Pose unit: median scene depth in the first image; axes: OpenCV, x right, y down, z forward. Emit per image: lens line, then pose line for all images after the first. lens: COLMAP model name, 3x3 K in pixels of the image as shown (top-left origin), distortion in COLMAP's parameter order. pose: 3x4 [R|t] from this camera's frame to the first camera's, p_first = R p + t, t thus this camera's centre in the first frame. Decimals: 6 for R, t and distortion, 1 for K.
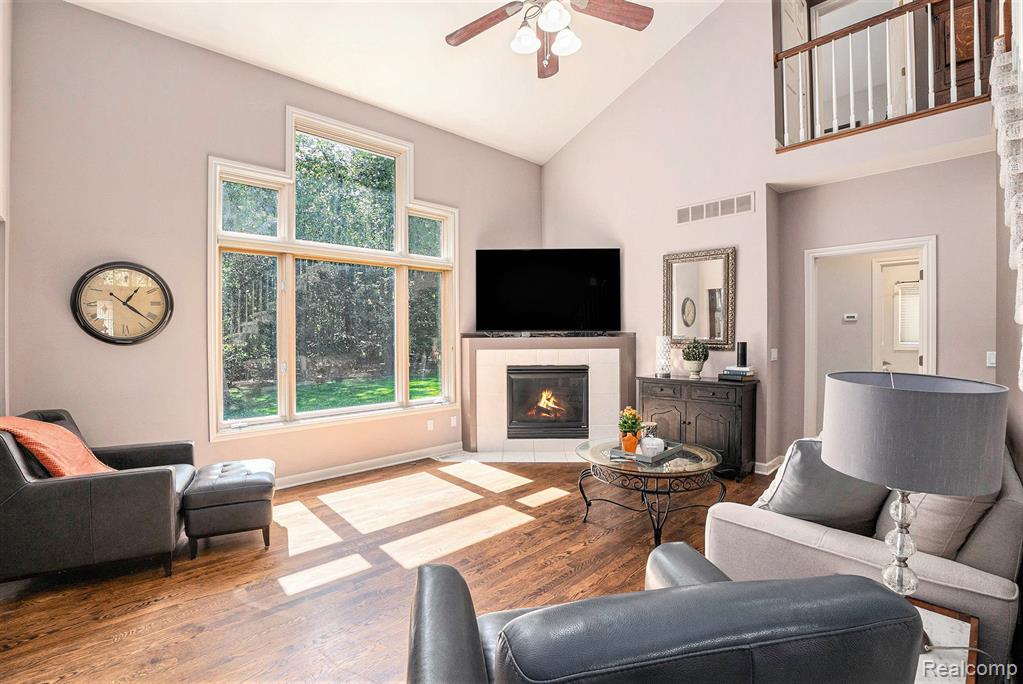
lens RADIAL K [[468.7, 0, 508.8], [0, 468.7, 325.3], [0, 0, 1]] dist [0.000456, -0.000013]
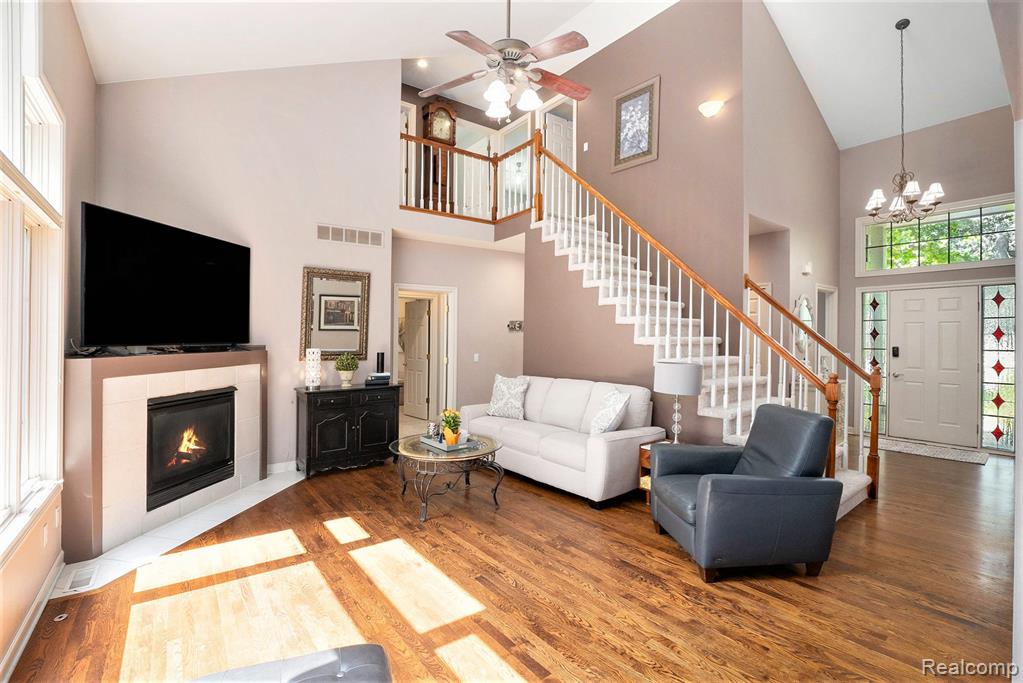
lens RADIAL K [[462.6, 0, 511.5], [0, 462.6, 341.5], [0, 0, 1]] dist [-0.065238, 0.014266]
pose [[0.115098, -0.002953, 0.993350, -0.635966], [-0.012743, 0.999909, 0.004449, -0.002304], [-0.993272, -0.013170, 0.115050, 0.505174]]
